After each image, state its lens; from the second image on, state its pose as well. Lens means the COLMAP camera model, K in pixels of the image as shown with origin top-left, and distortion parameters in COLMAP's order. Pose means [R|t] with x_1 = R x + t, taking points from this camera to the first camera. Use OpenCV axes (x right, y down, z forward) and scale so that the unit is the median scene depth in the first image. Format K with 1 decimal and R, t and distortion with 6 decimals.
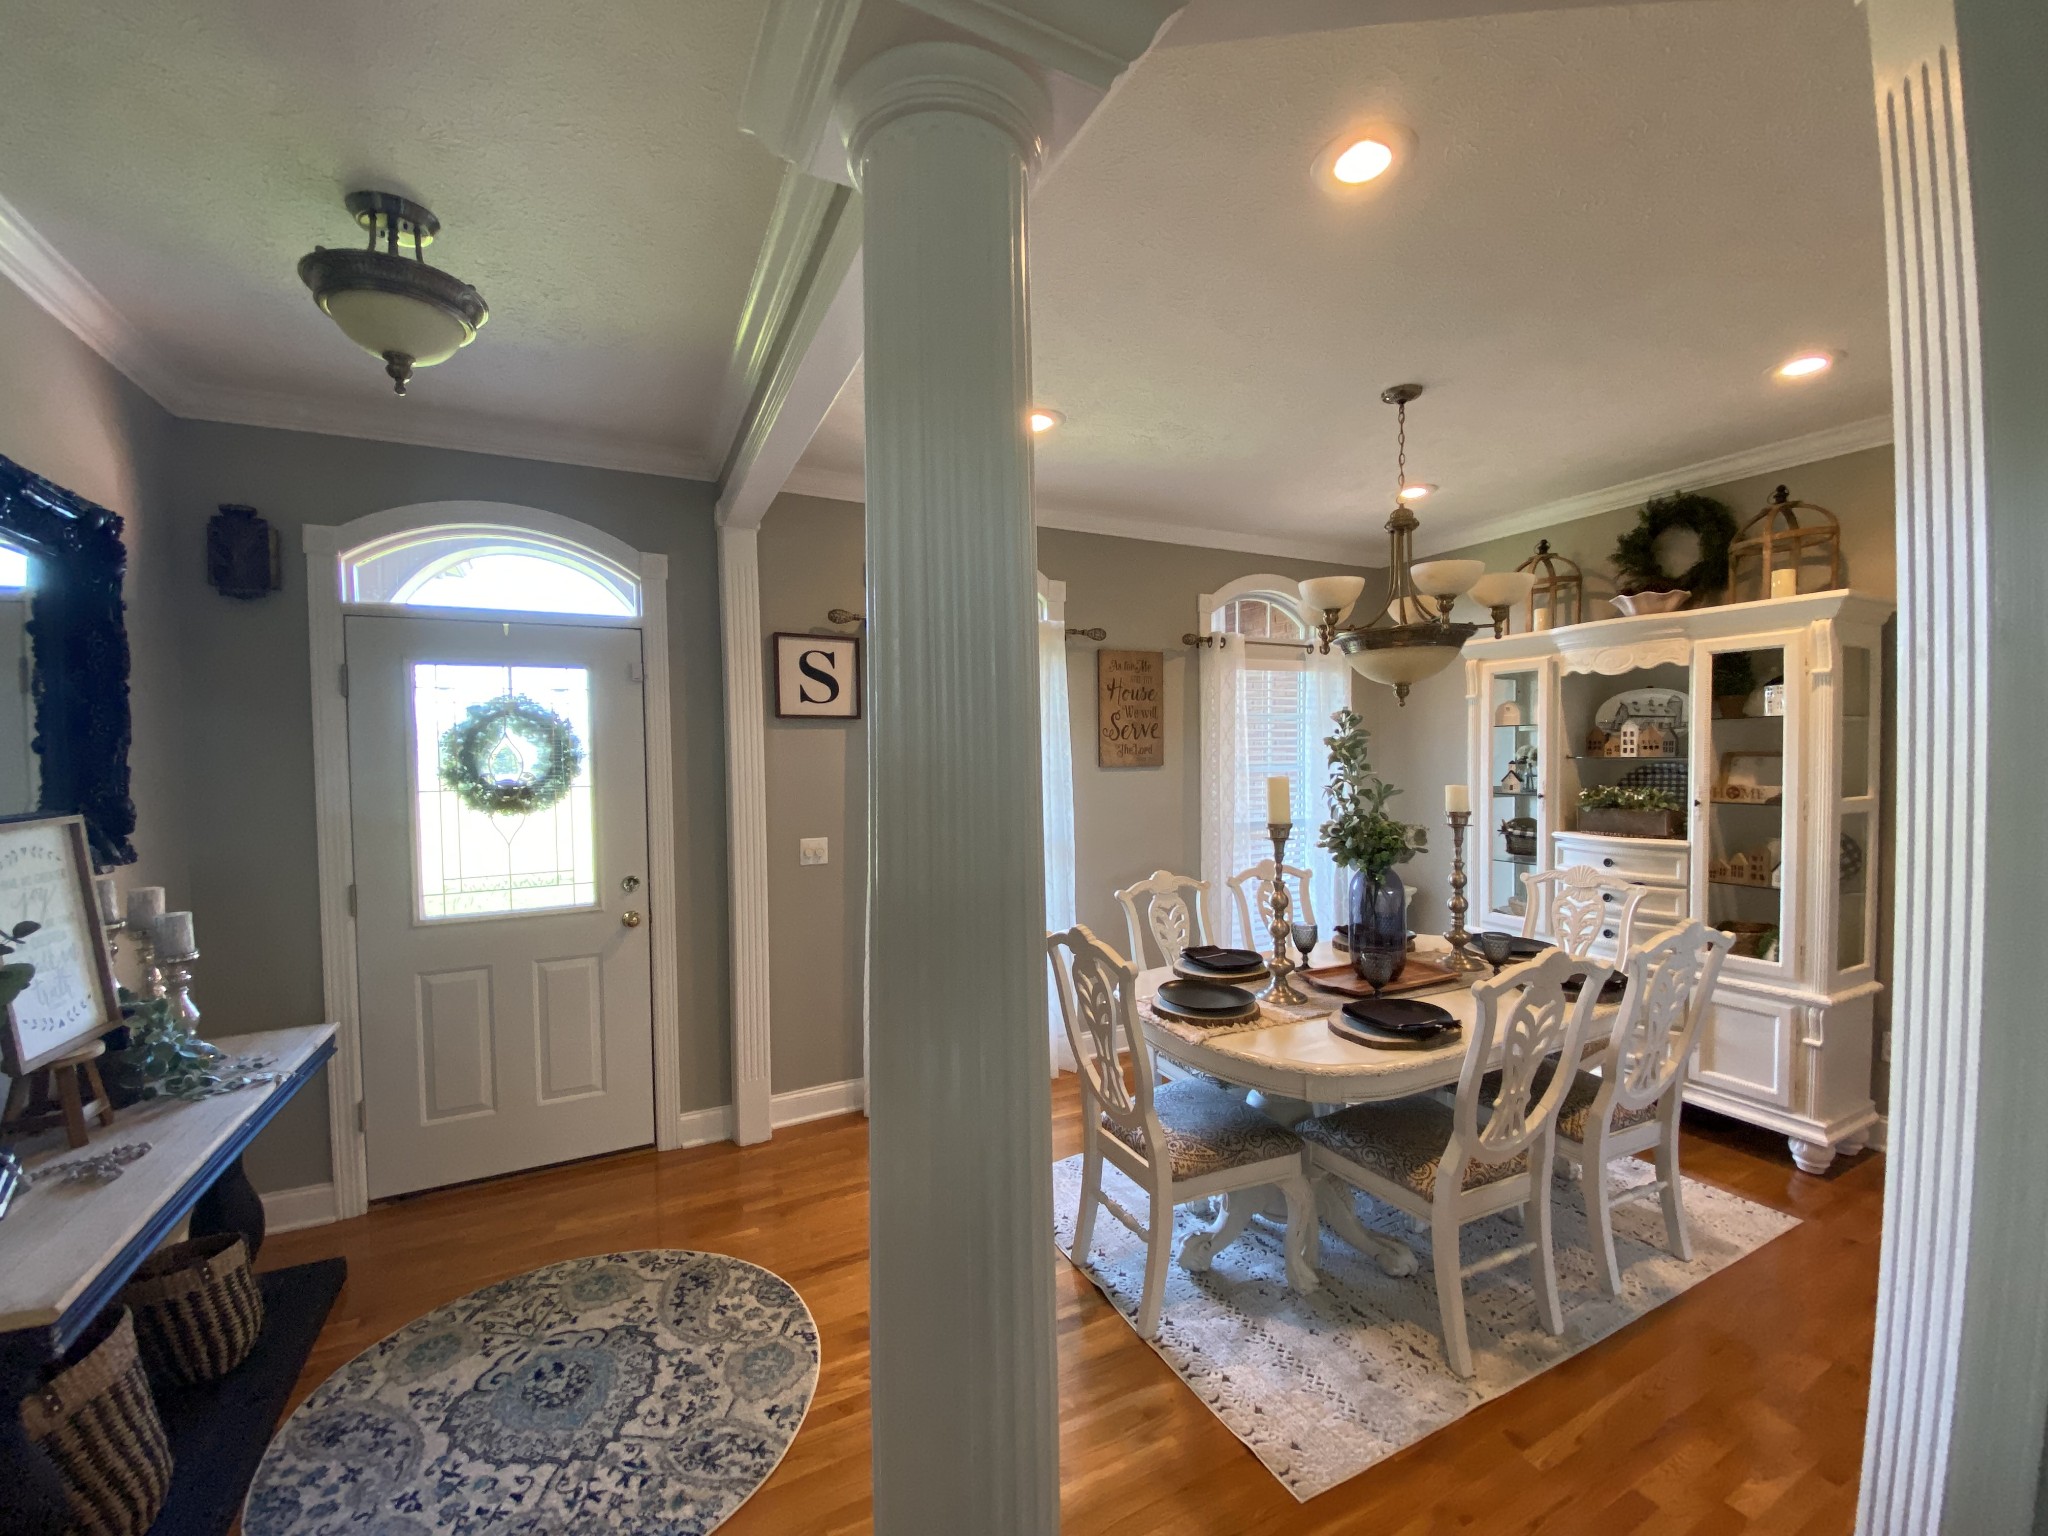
lens RADIAL K [[830.2, 0, 1016.0], [0, 830.2, 775.0], [0, 0, 1]] dist [0.017266, -0.014308]
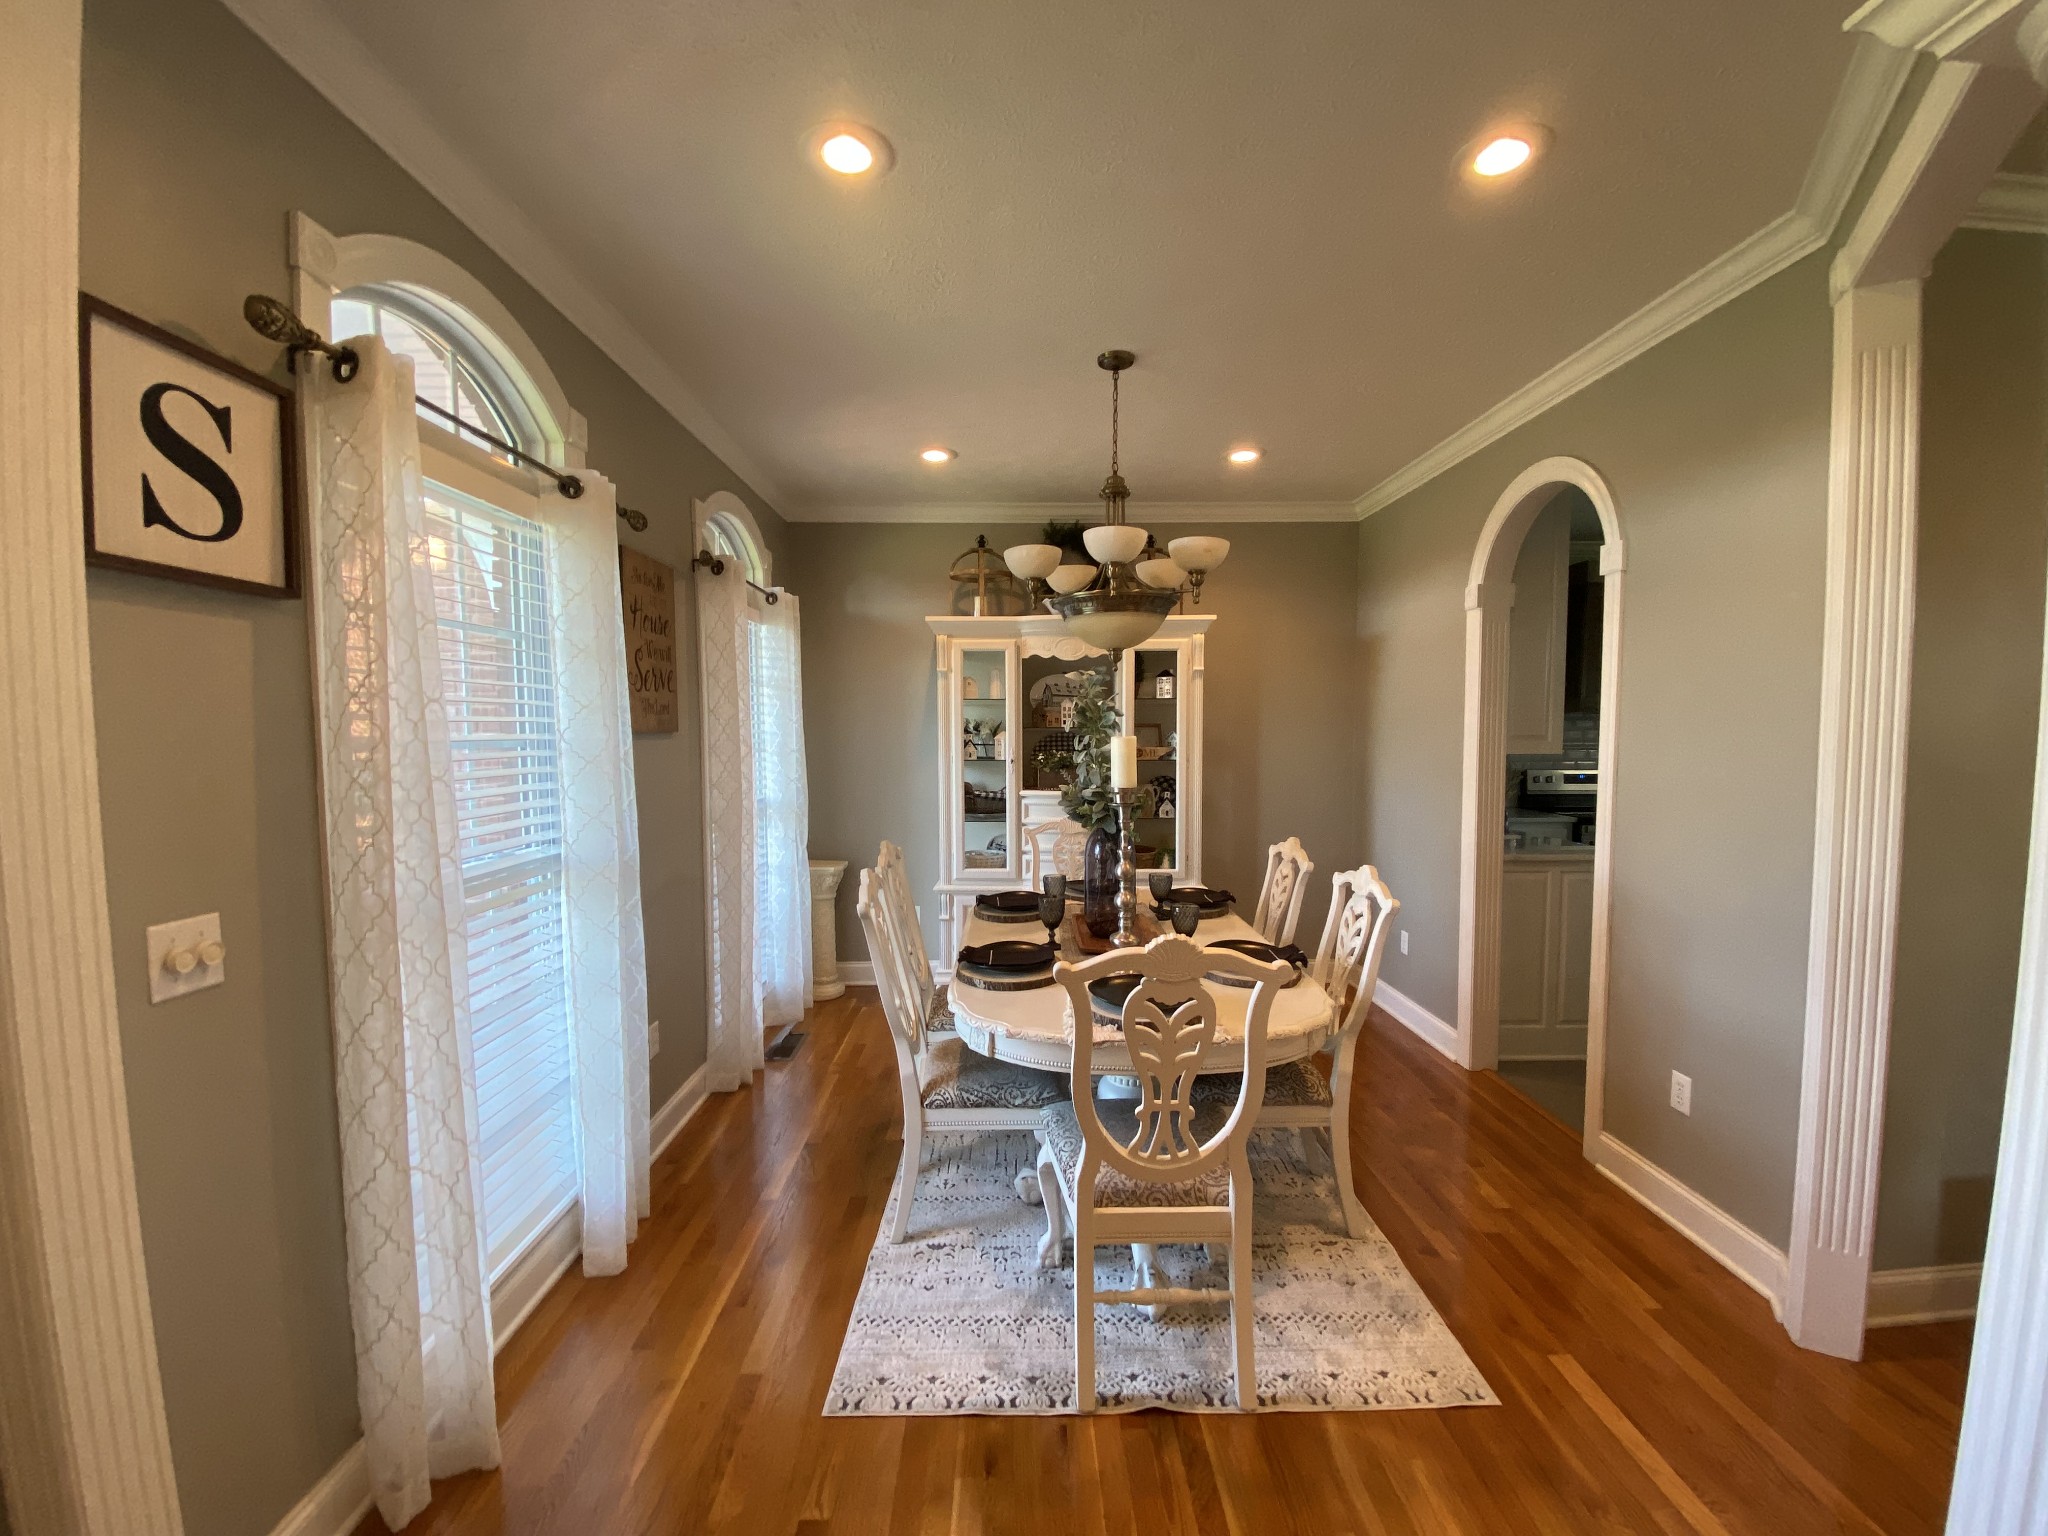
lens RADIAL K [[830.2, 0, 1015.1], [0, 830.2, 773.4], [0, 0, 1]] dist [0.017266, -0.014308]
pose [[0.426920, -0.033445, 0.903671, -0.492220], [0.017700, 0.999433, 0.028627, 0.012295], [-0.904116, 0.003773, 0.427270, 0.630613]]
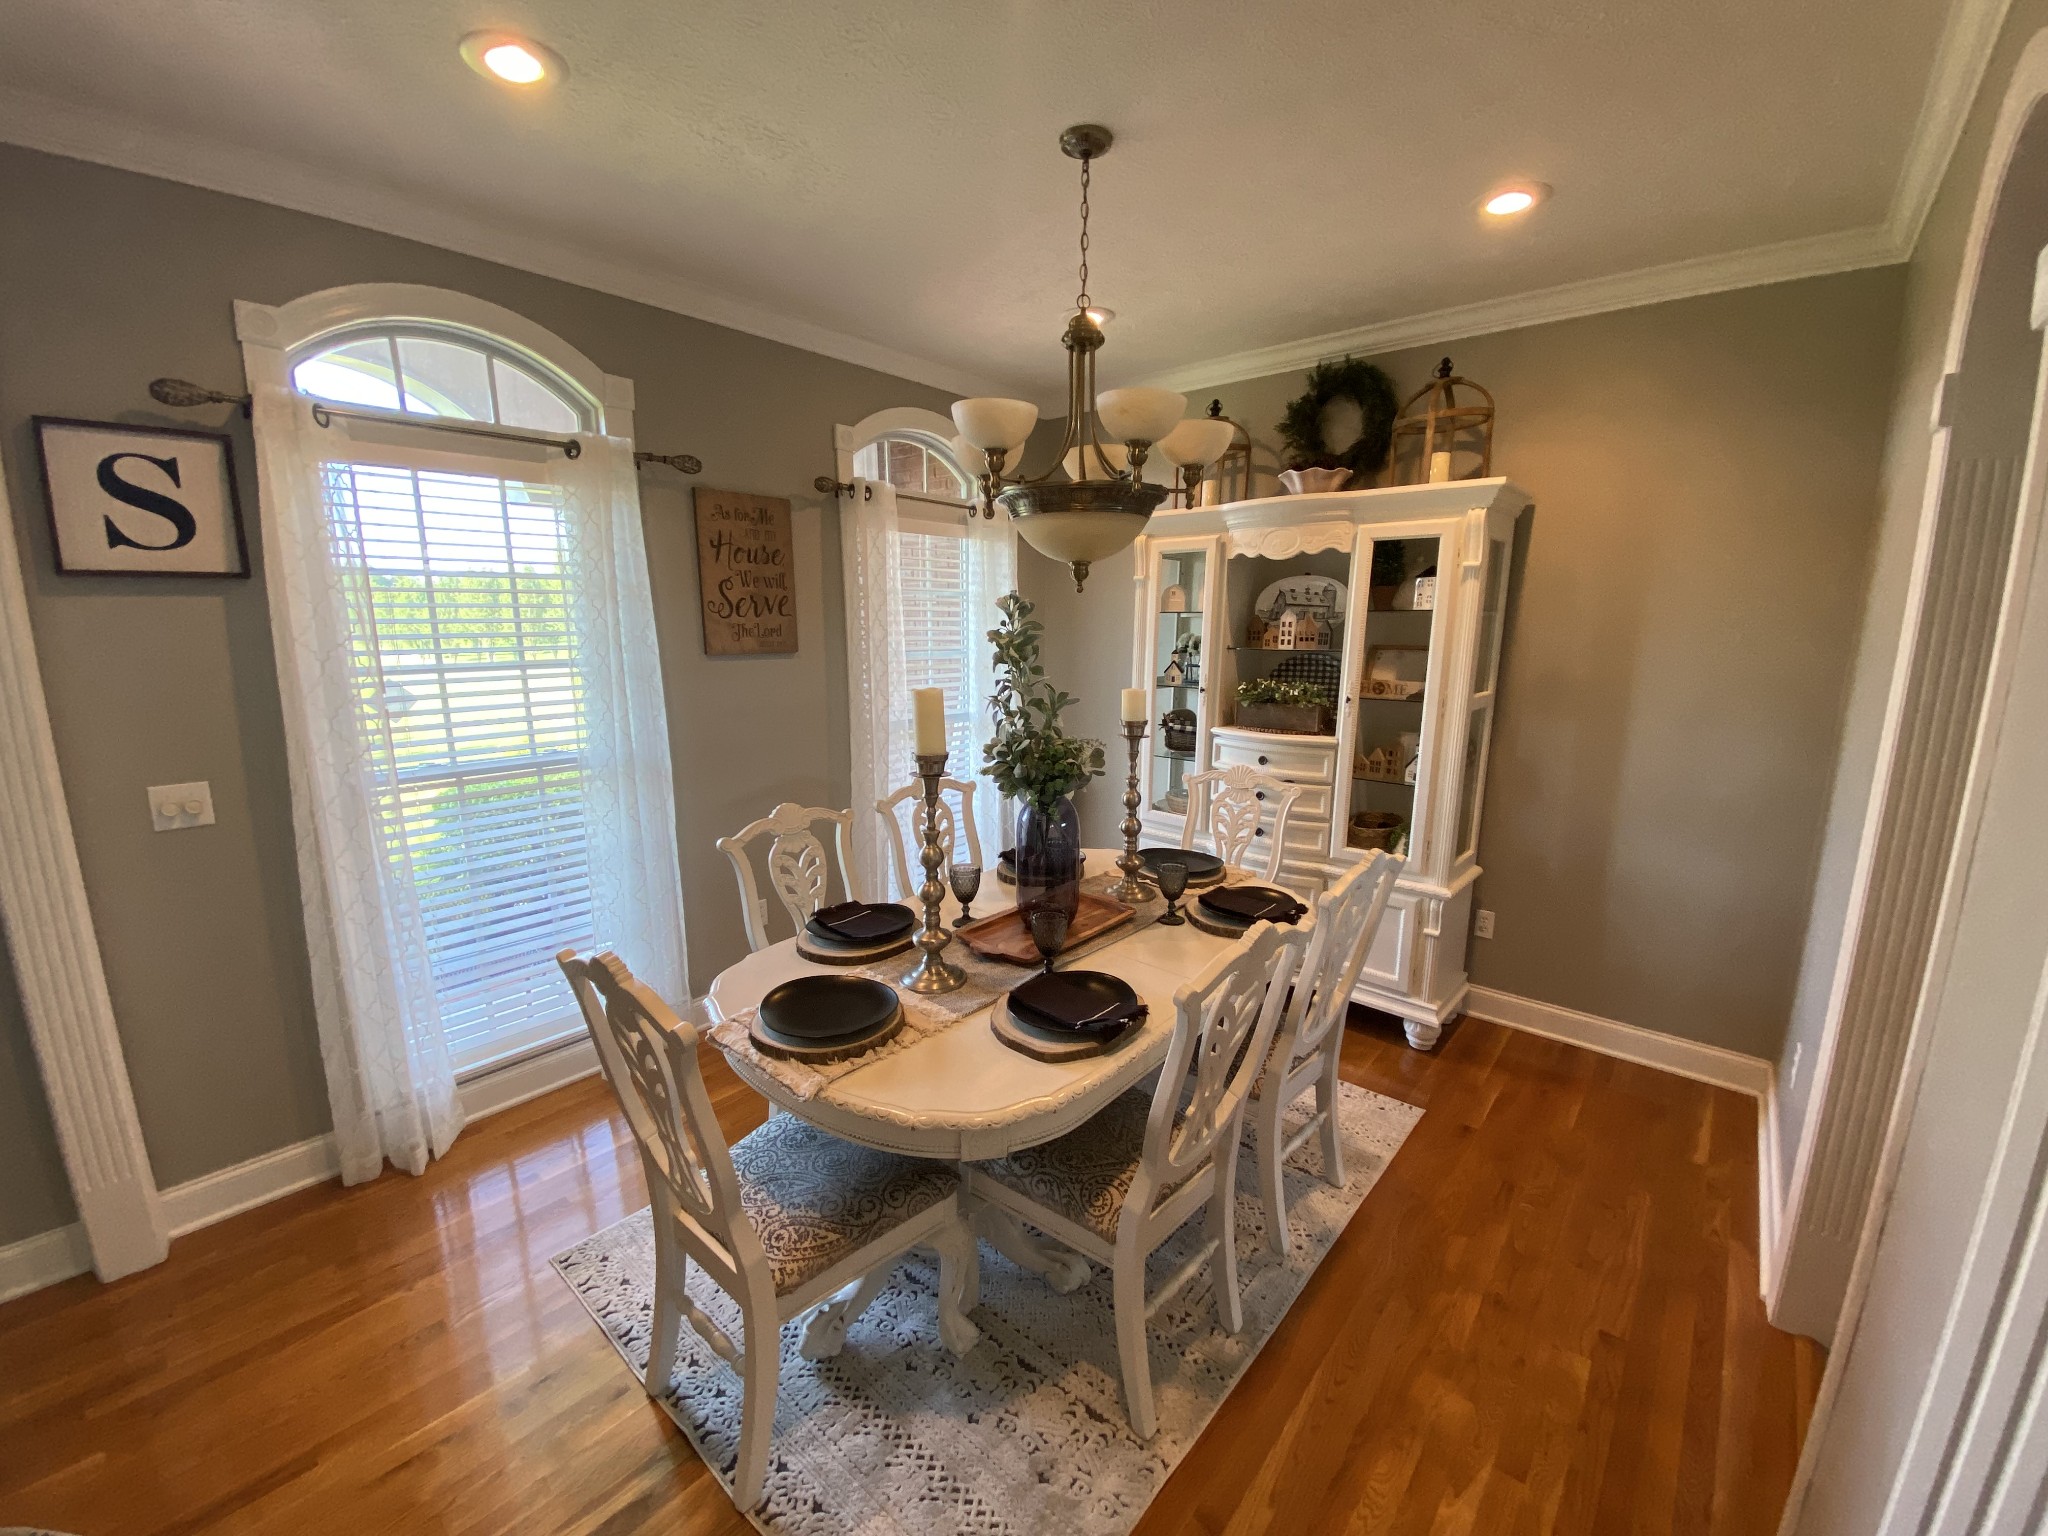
lens RADIAL K [[830.2, 0, 1032.7], [0, 830.2, 776.1], [0, 0, 1]] dist [0.017266, -0.014308]
pose [[0.920178, -0.058139, 0.387159, 0.104523], [-0.005169, 0.987022, 0.160504, -0.033216], [-0.391466, -0.149693, 0.907935, 0.268376]]
